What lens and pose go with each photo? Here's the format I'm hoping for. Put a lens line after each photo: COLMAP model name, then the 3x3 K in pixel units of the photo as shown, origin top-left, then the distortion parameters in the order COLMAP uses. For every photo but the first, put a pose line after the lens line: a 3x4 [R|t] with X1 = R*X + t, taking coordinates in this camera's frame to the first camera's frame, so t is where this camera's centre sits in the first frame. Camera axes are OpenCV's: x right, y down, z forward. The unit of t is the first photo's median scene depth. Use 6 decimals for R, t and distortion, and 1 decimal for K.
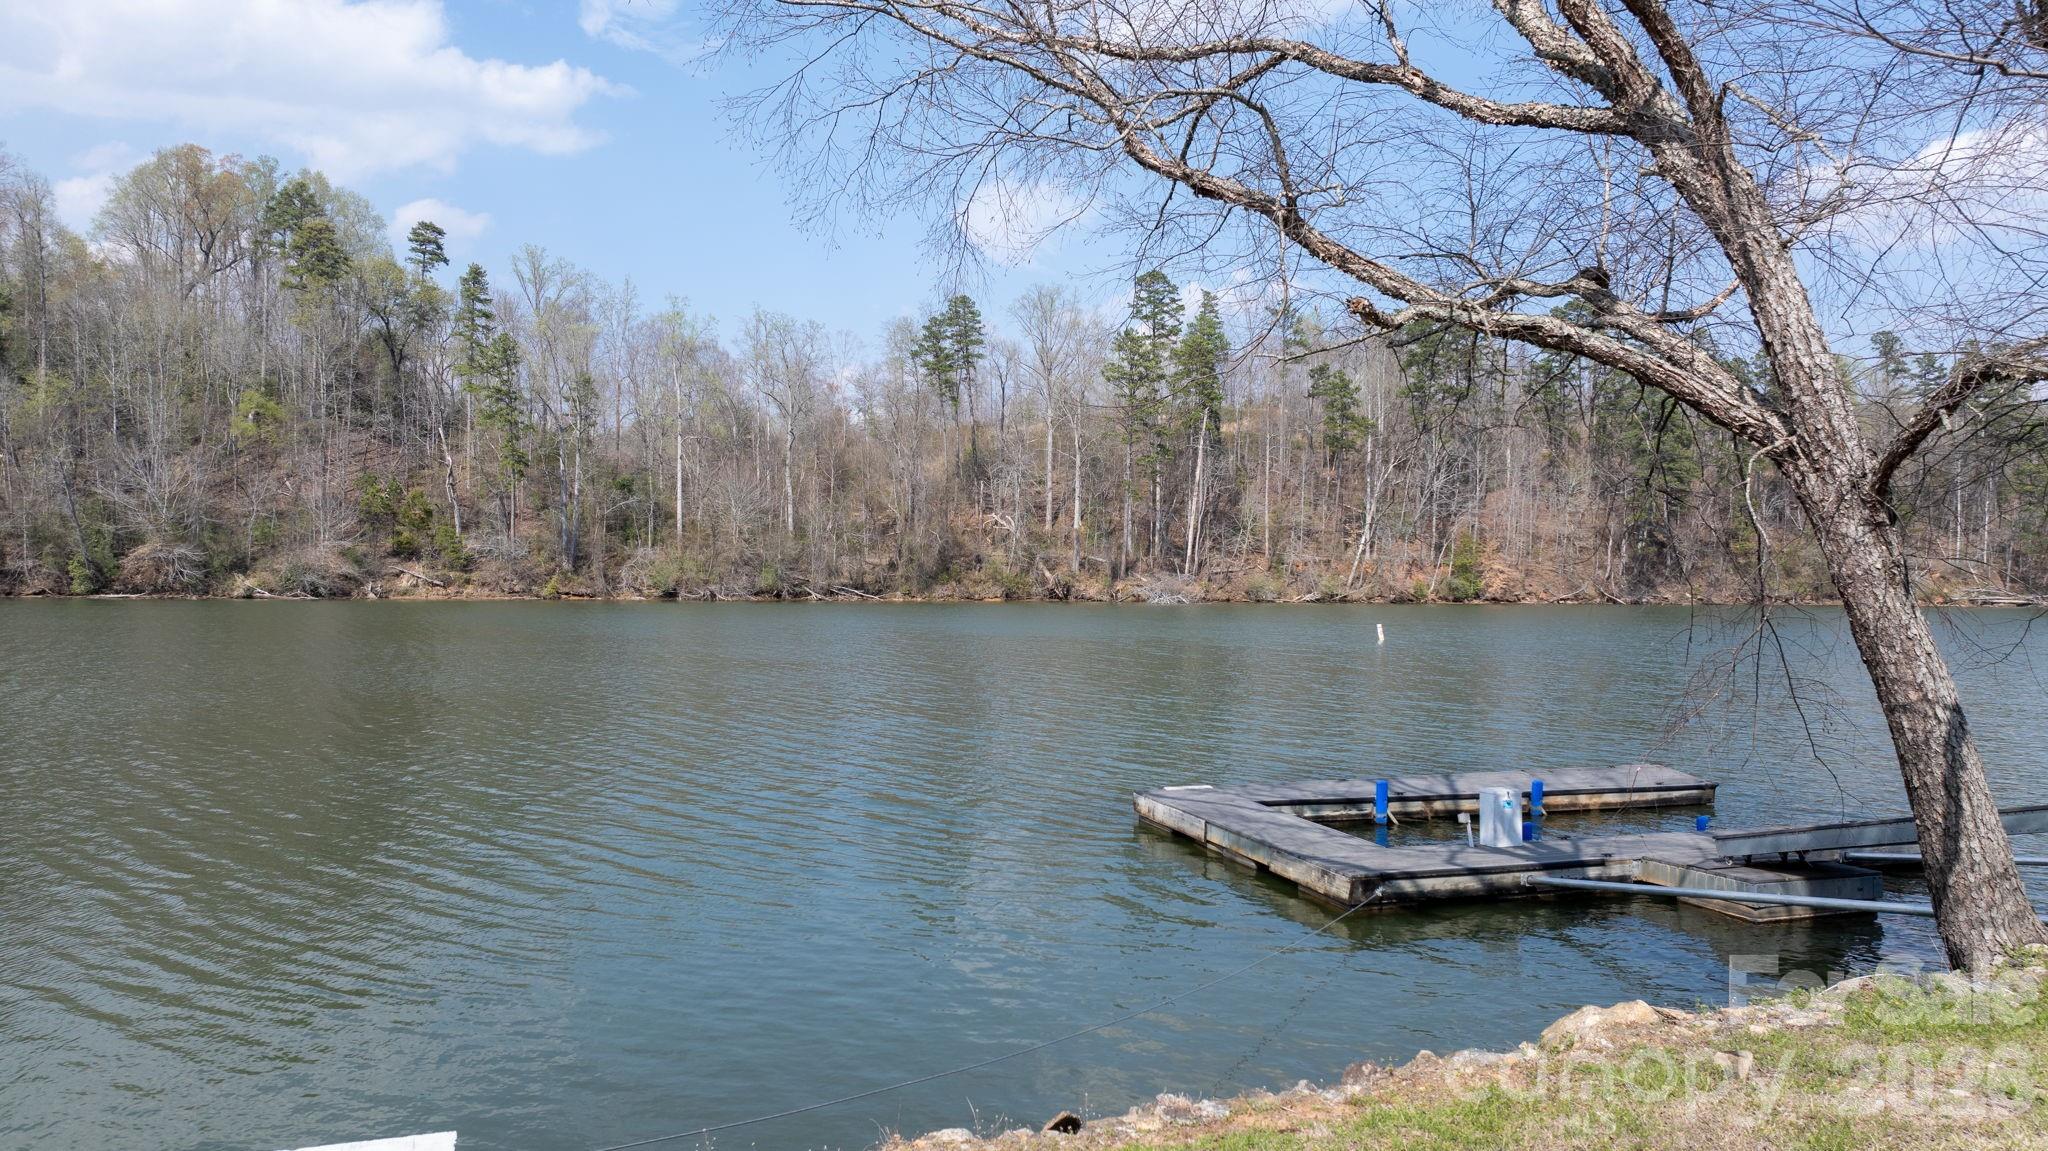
lens RADIAL K [[1431.3, 0, 1010.0], [0, 1431.3, 573.3], [0, 0, 1]] dist [-0.015208, -0.005267]
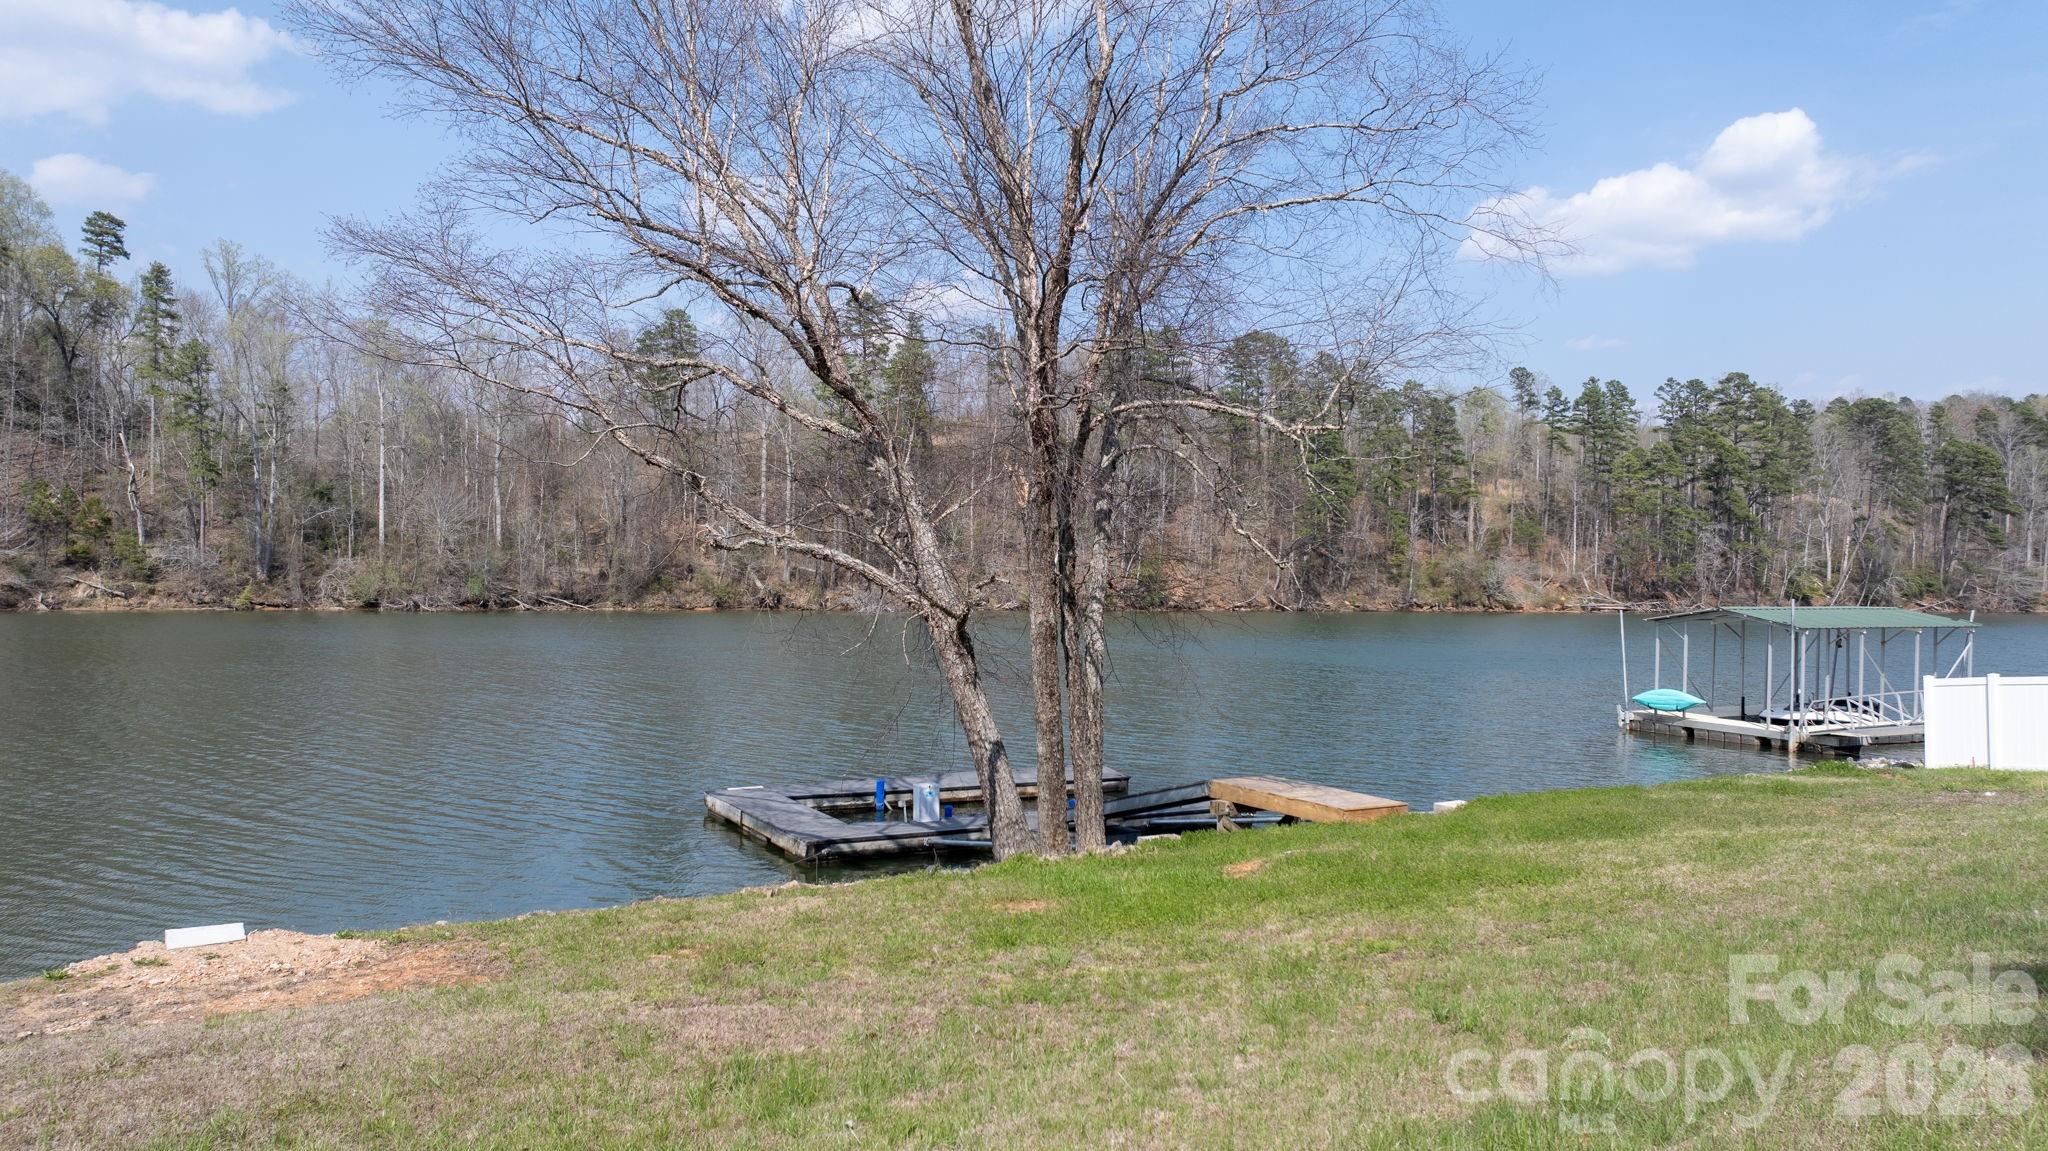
lens RADIAL K [[1448.9, 0, 1024.0], [0, 1448.9, 575.5], [0, 0, 1]] dist [-0.039342, 0.024781]
pose [[0.982051, 0.002632, 0.188595, 0.017950], [-0.003213, 0.999991, 0.002772, -0.009175], [-0.188586, -0.003328, 0.982051, -0.064044]]
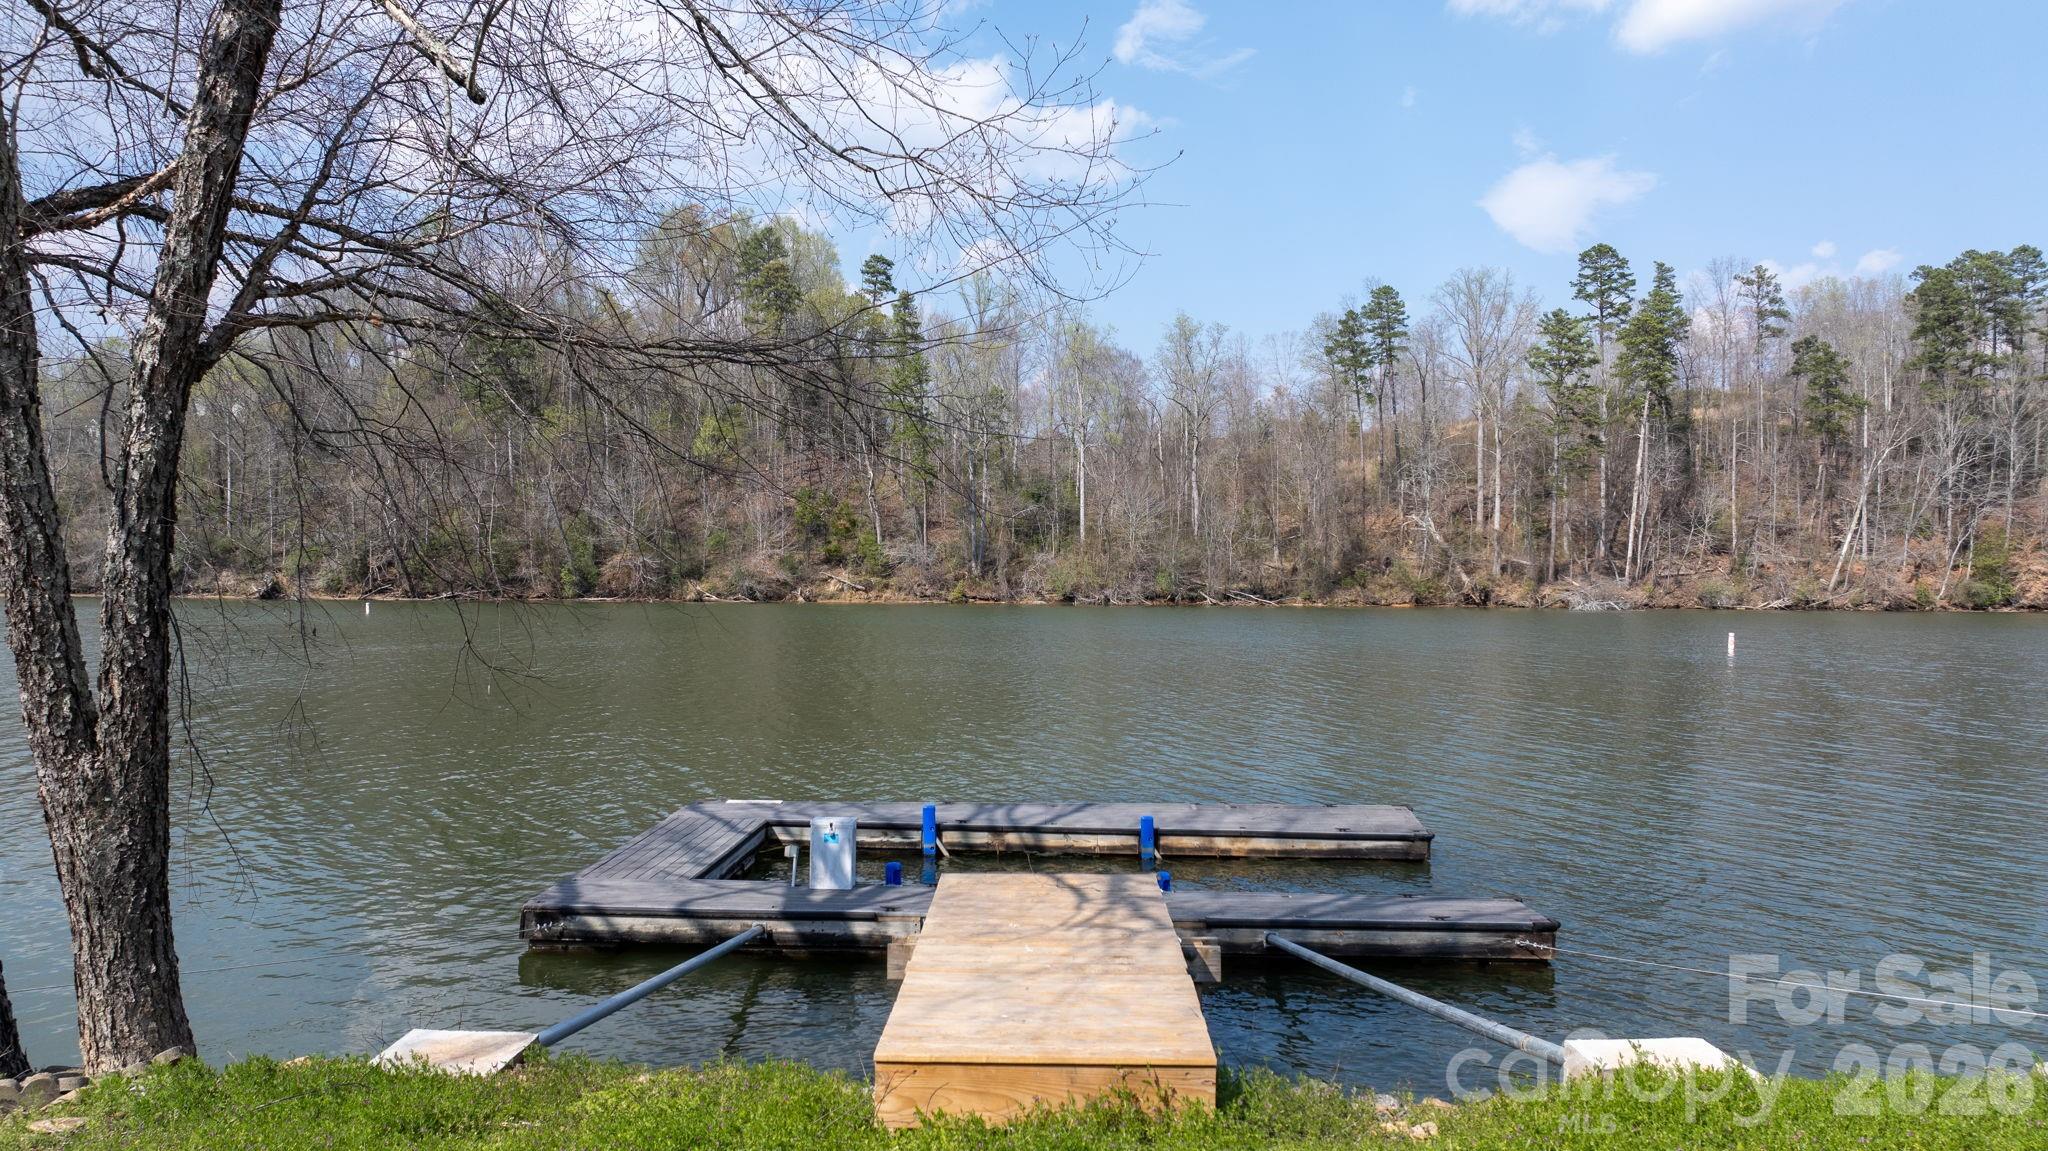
lens RADIAL K [[1427.8, 0, 1031.6], [0, 1427.8, 582.1], [0, 0, 1]] dist [-0.020471, 0.007470]
pose [[0.937571, -0.001784, -0.347788, 0.087209], [0.002448, 0.999996, 0.001470, 0.001197], [0.347784, -0.002230, 0.937572, 0.029946]]
